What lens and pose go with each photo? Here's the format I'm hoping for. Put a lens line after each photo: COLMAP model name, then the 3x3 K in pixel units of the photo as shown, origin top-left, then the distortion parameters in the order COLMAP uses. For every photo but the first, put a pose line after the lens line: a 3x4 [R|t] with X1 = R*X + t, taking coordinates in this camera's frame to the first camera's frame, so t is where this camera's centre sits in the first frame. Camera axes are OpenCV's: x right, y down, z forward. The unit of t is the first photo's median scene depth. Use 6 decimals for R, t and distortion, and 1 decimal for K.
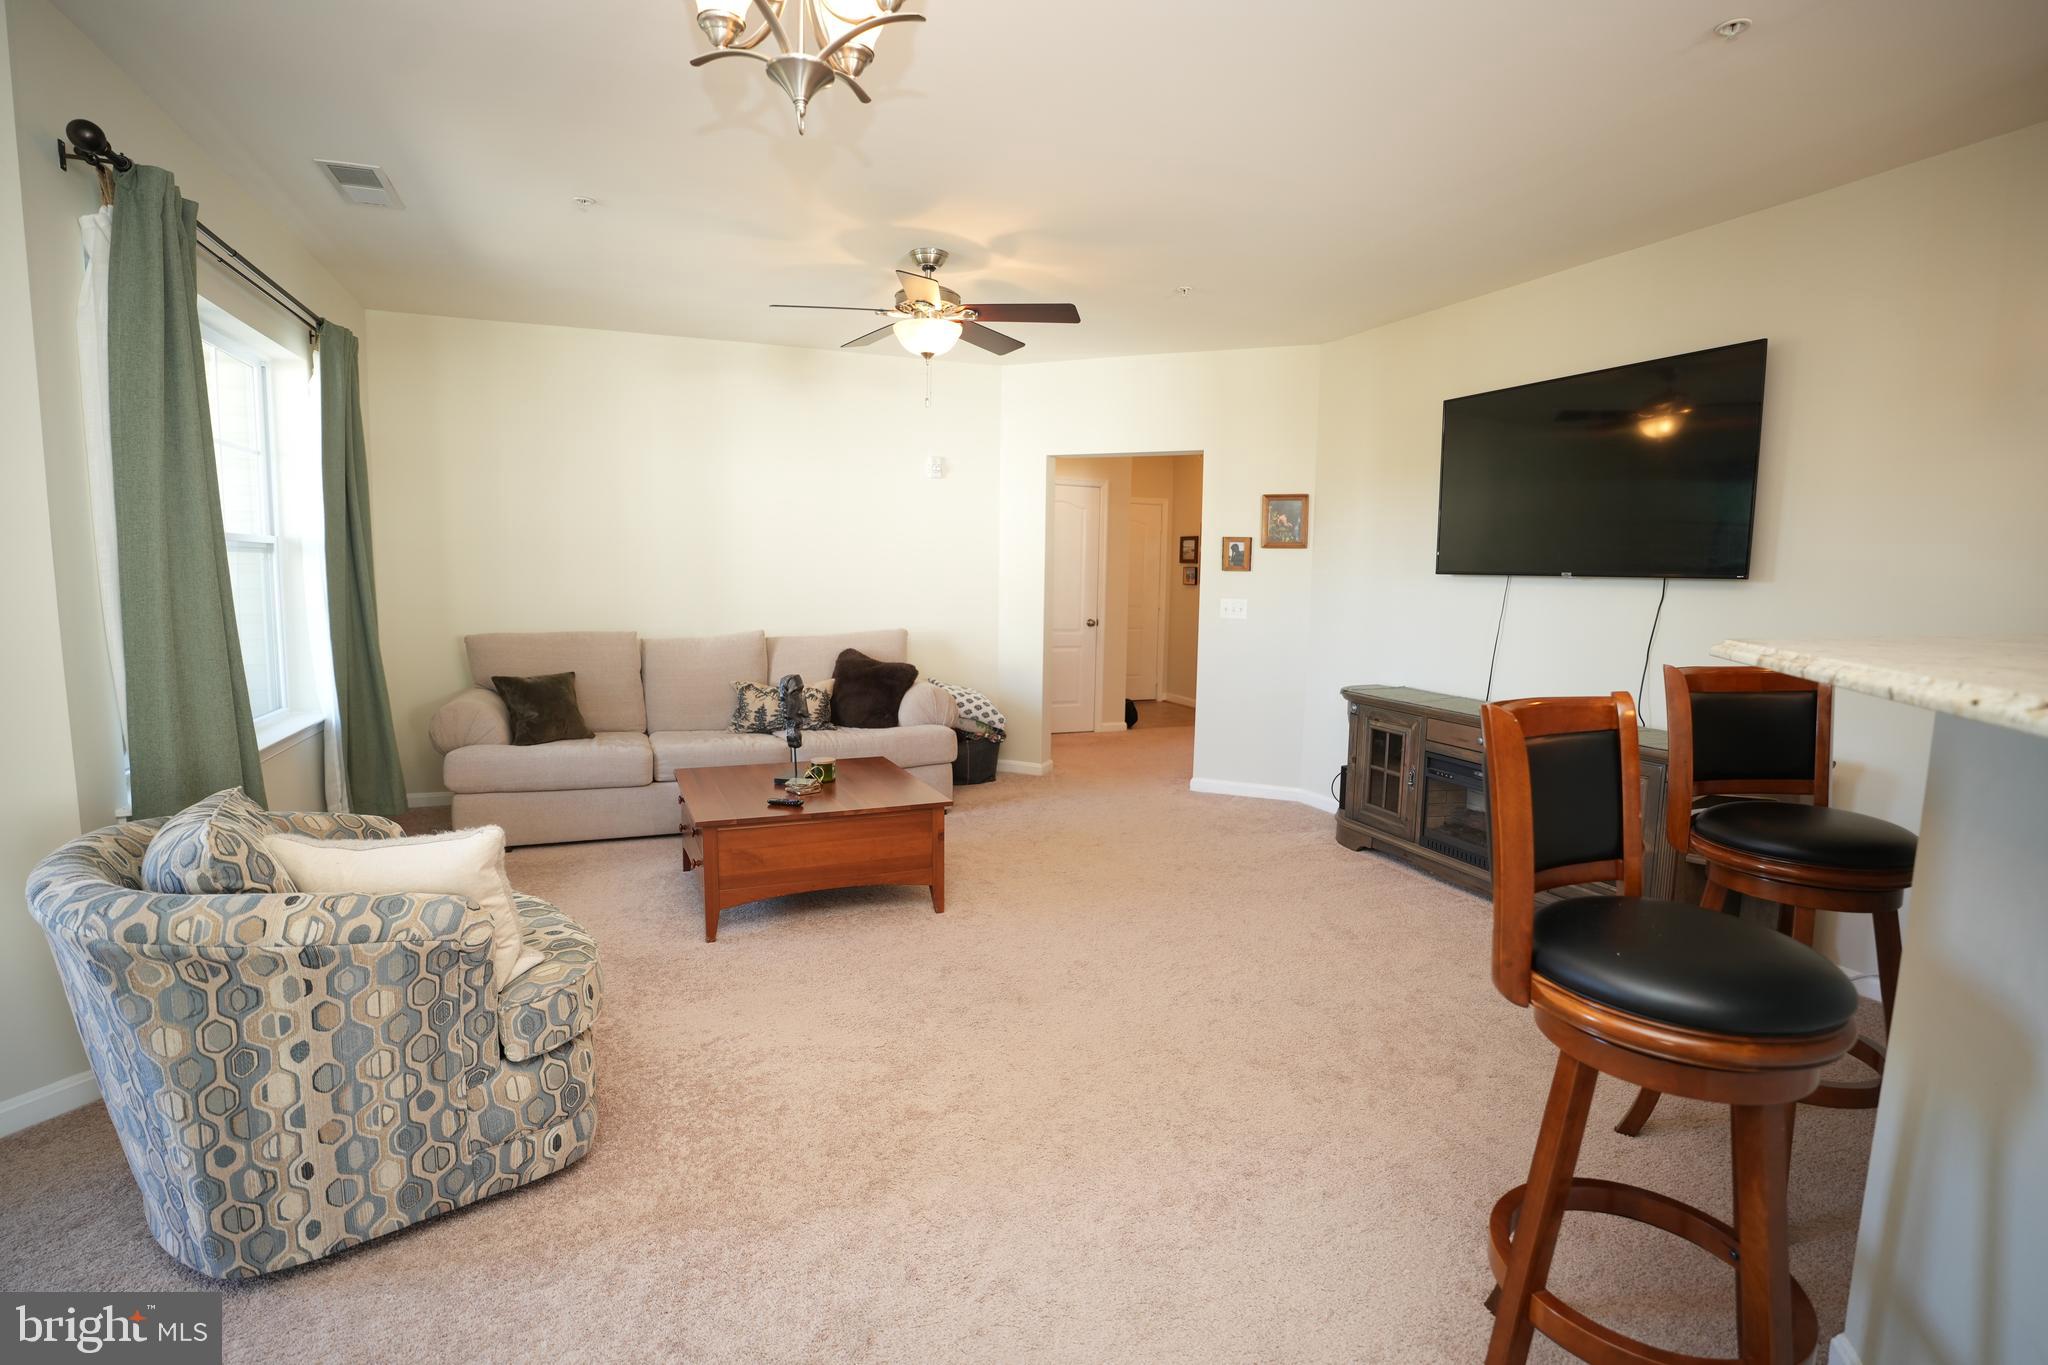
lens RADIAL K [[949.7, 0, 1024.0], [0, 949.7, 682.5], [0, 0, 1]] dist [-0.067005, 0.018174]
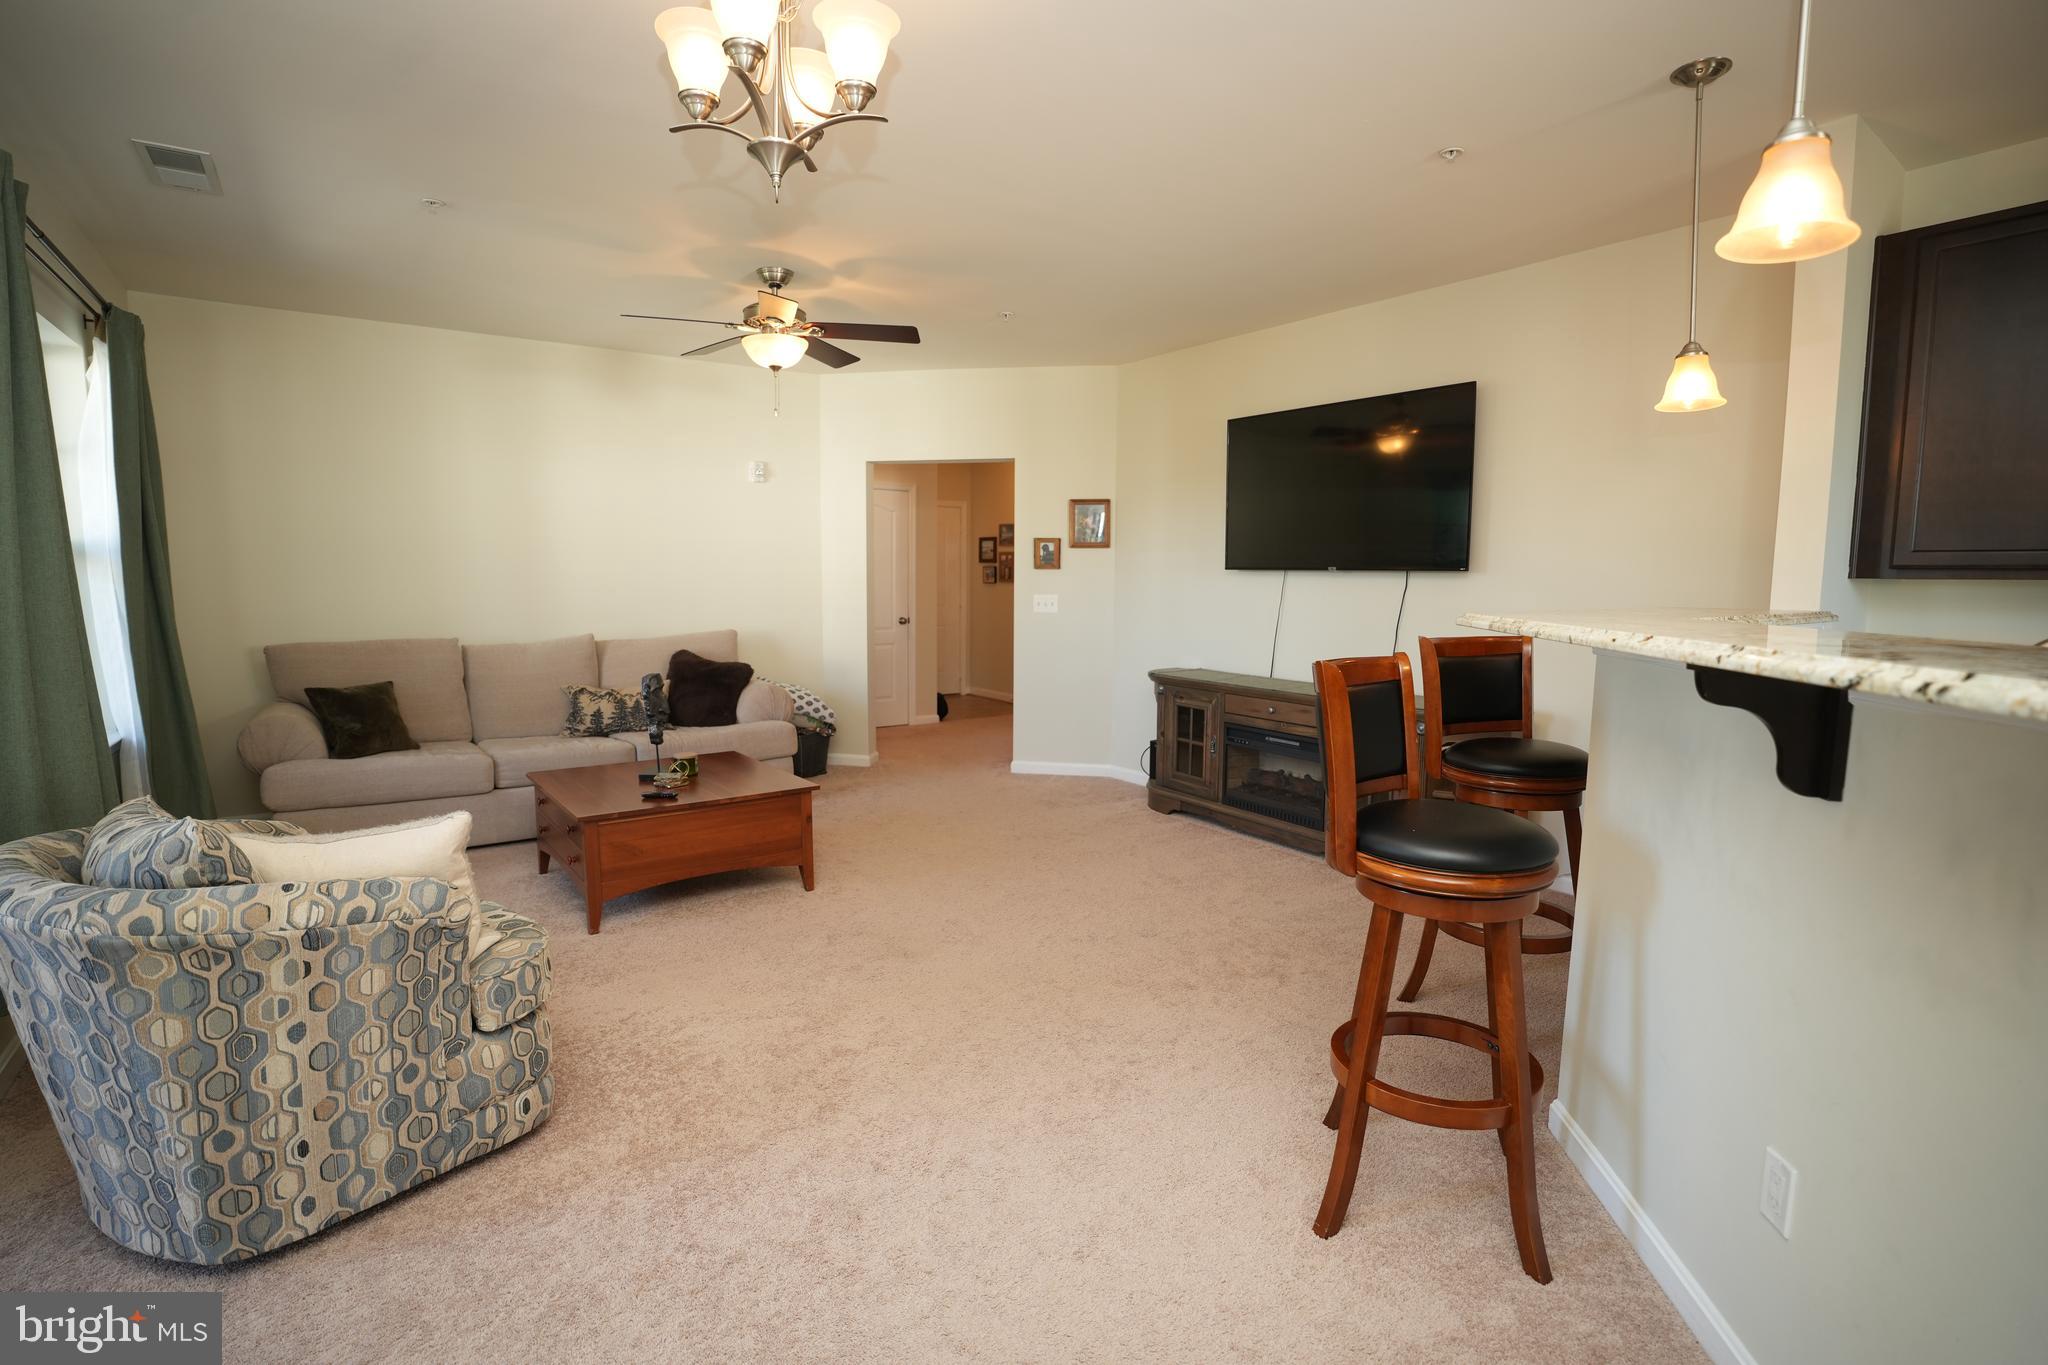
lens RADIAL K [[949.7, 0, 1024.0], [0, 949.7, 682.5], [0, 0, 1]] dist [-0.067005, 0.018174]
pose [[0.972164, -0.034827, 0.231699, -0.158716], [0.034982, 0.999382, 0.003438, 0.021458], [-0.231676, 0.004763, 0.972781, -0.161449]]
